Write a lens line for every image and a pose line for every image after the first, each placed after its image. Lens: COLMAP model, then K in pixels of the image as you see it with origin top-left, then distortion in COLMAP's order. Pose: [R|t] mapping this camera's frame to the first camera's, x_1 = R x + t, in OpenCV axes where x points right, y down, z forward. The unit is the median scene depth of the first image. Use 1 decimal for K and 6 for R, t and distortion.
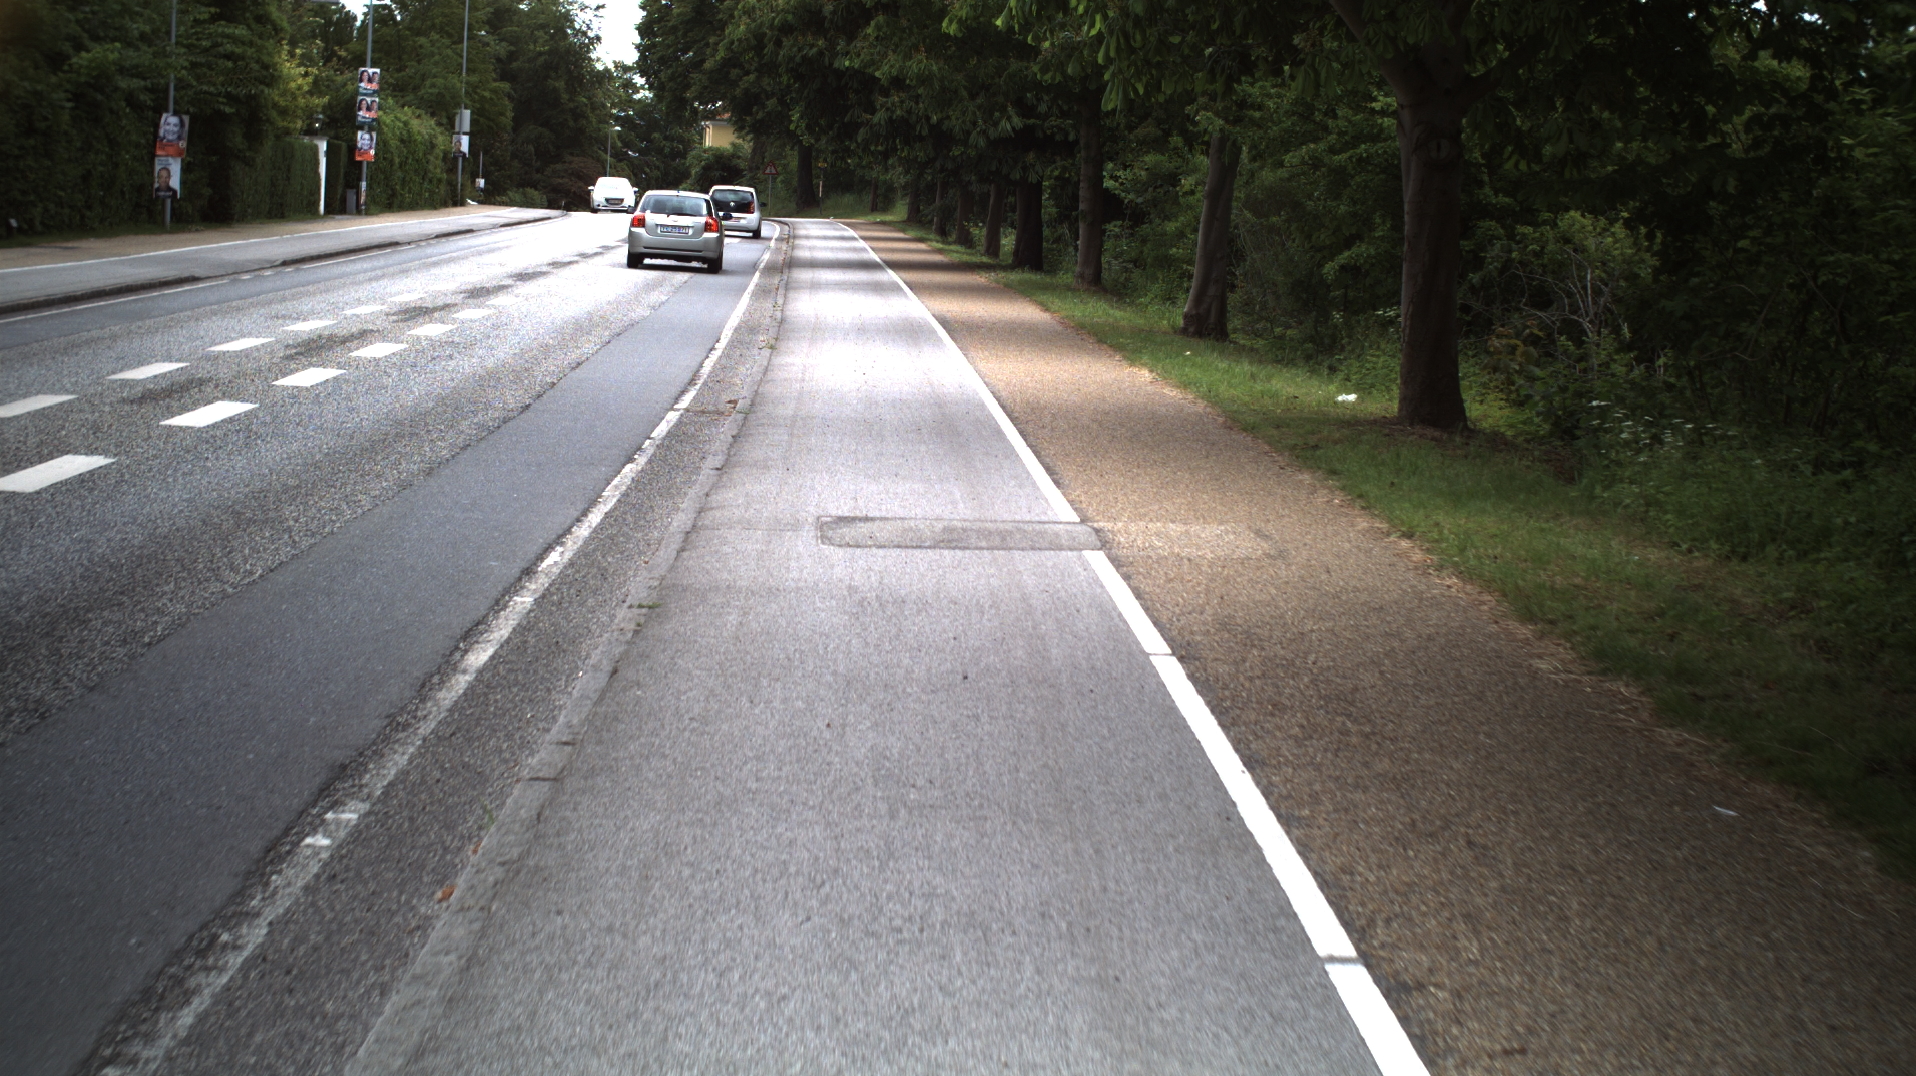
lens RADIAL K [[3380.2, 0, 958.0], [0, 3380.2, 538.0], [0, 0, 1]] dist [-0.265305, 0.171030]
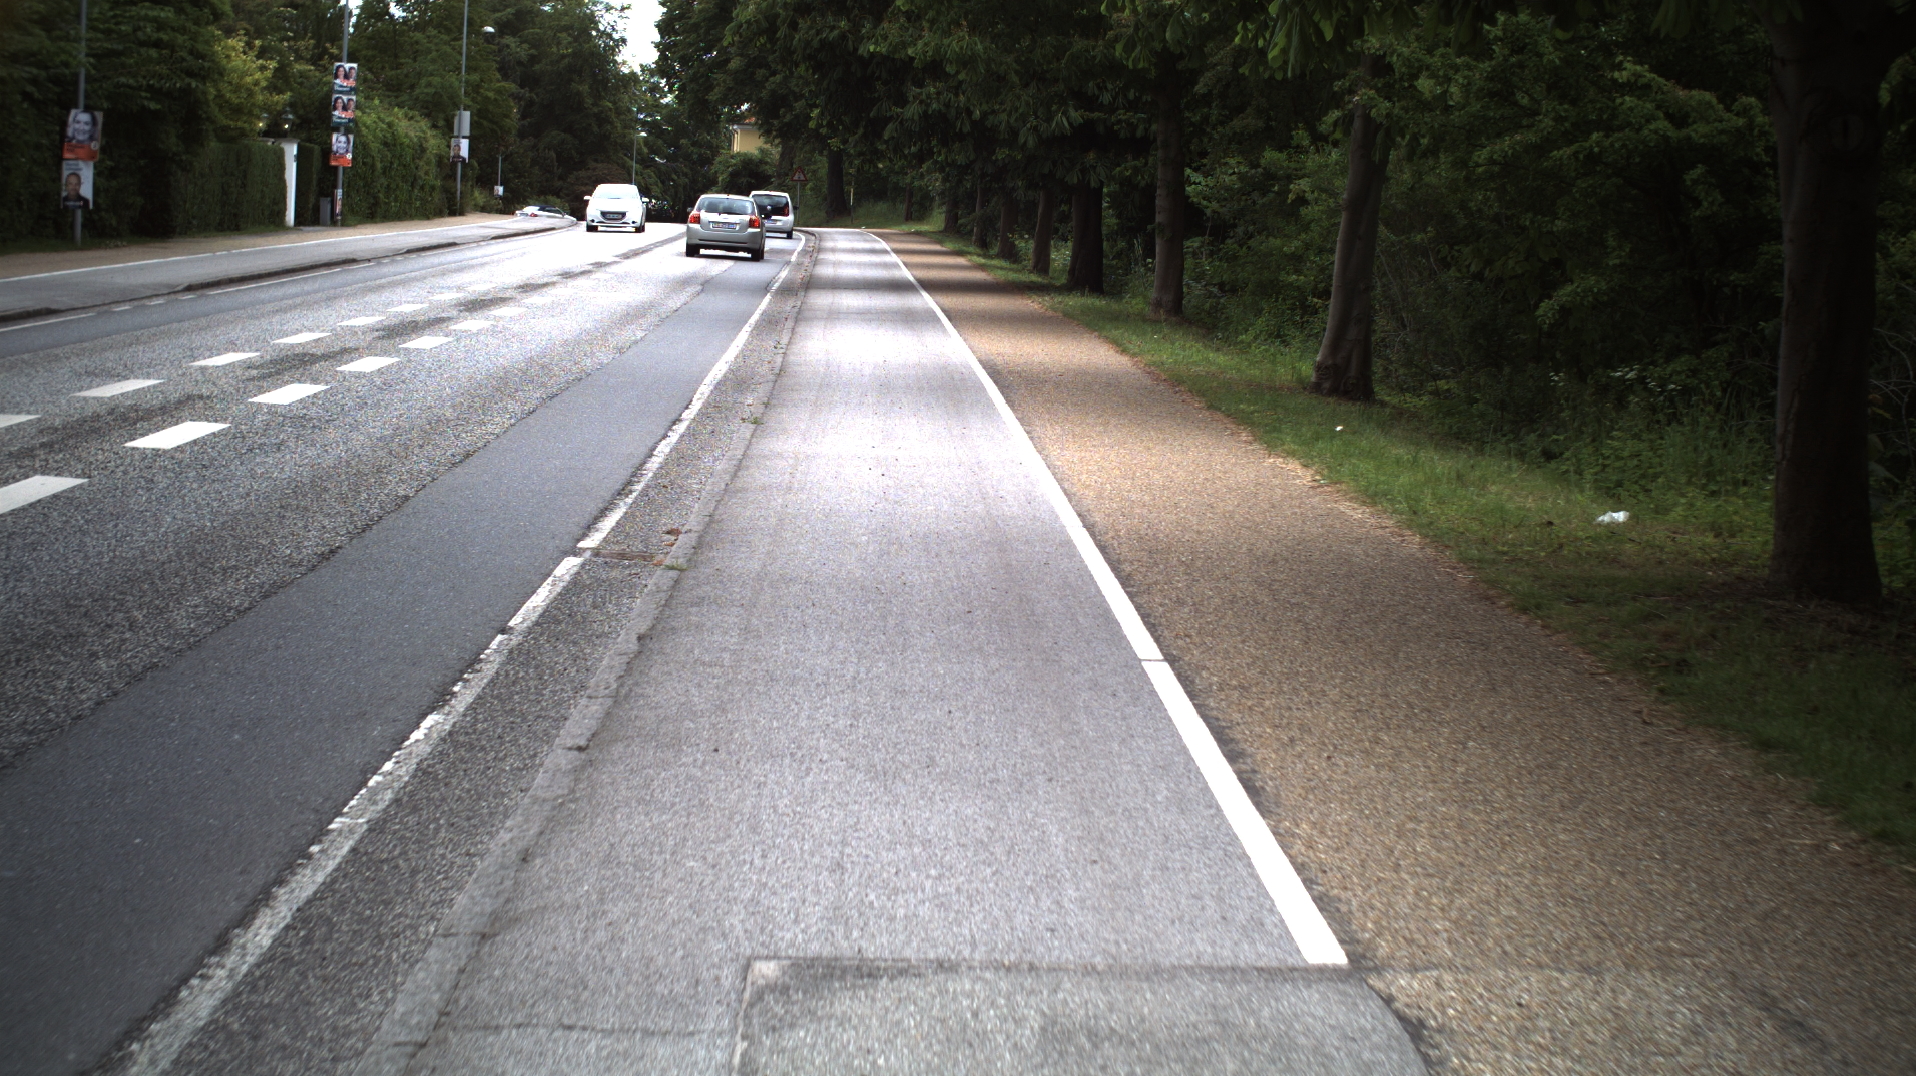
lens RADIAL K [[3380.2, 0, 958.0], [0, 3380.2, 538.0], [0, 0, 1]] dist [-0.265305, 0.171030]
pose [[0.999941, -0.000197, -0.010850, -0.001876], [0.000174, 0.999998, -0.002137, -0.011337], [0.010850, 0.002135, 0.999939, 0.108337]]
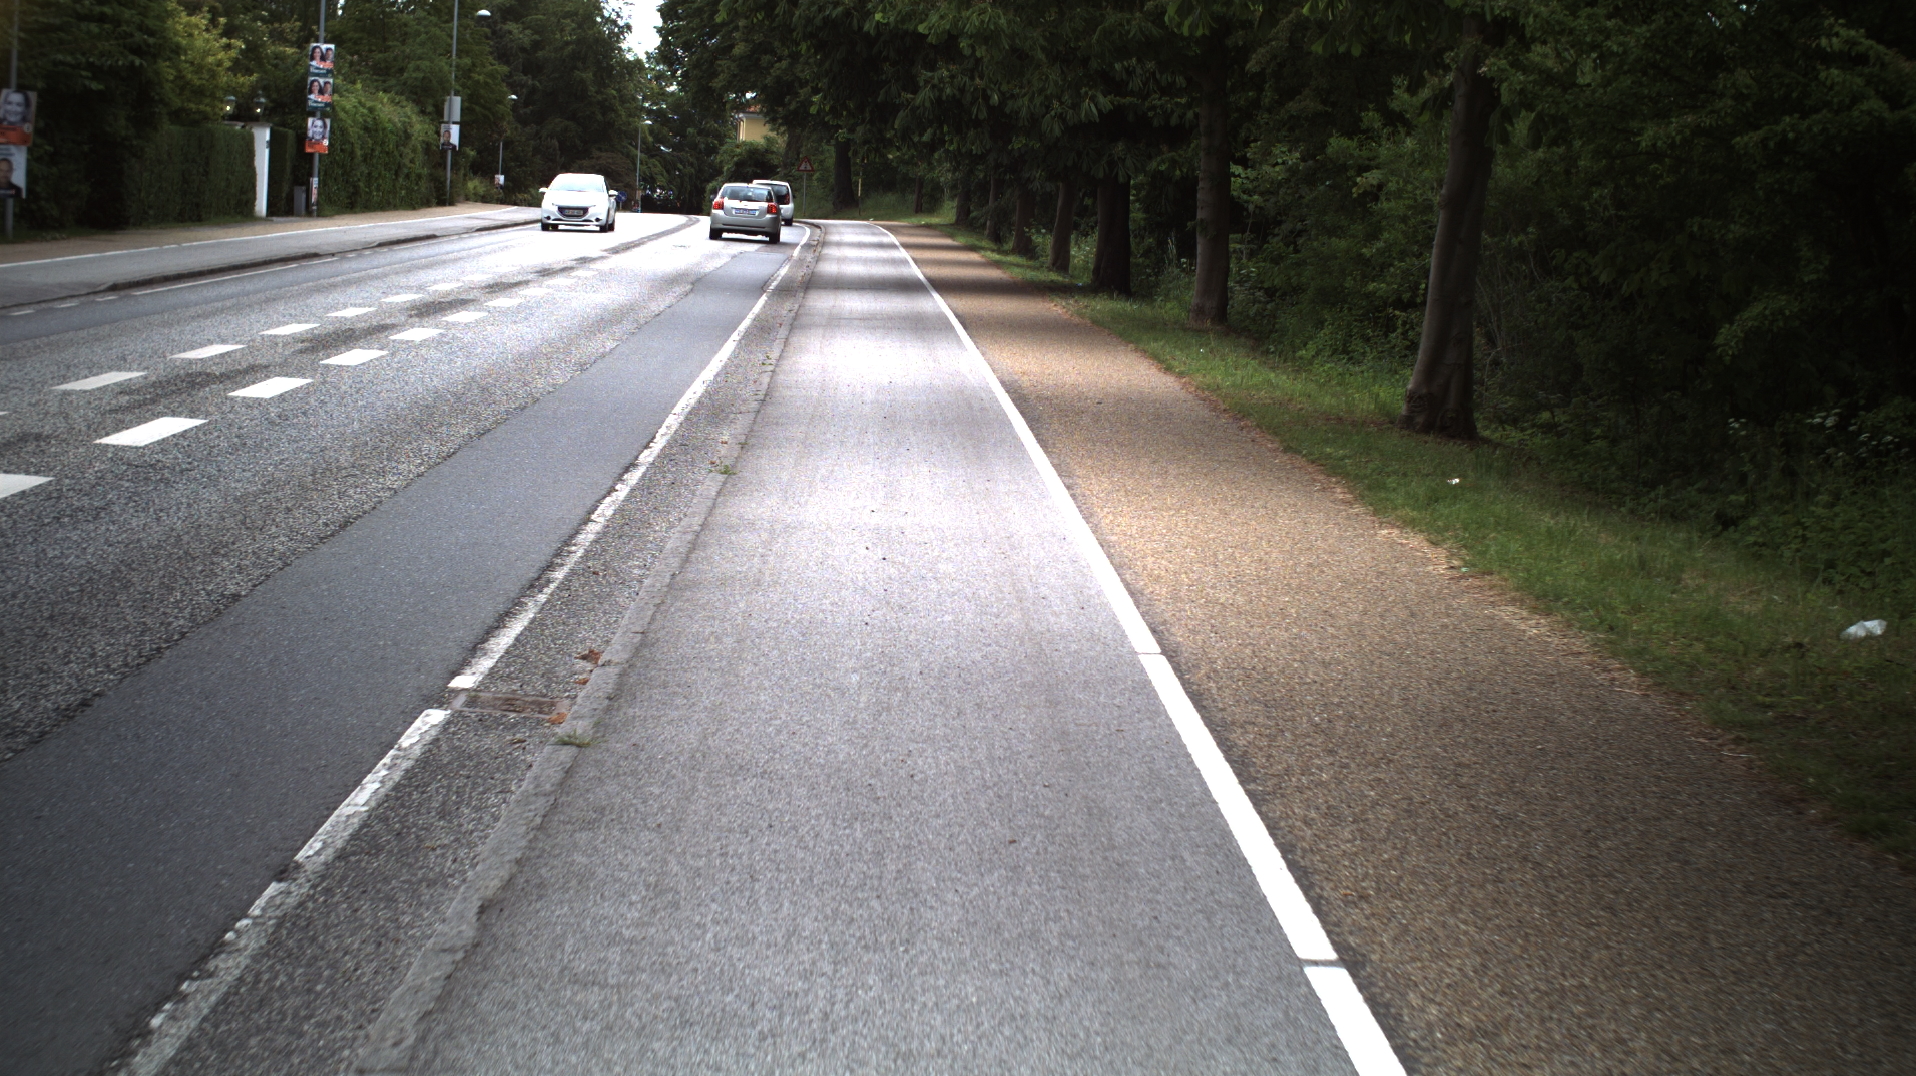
lens RADIAL K [[3380.2, 0, 958.0], [0, 3380.2, 538.0], [0, 0, 1]] dist [-0.265305, 0.171030]
pose [[0.999902, 0.004764, -0.013196, -0.003343], [-0.004758, 0.999989, 0.000496, -0.017061], [0.013198, -0.000433, 0.999913, 0.162430]]
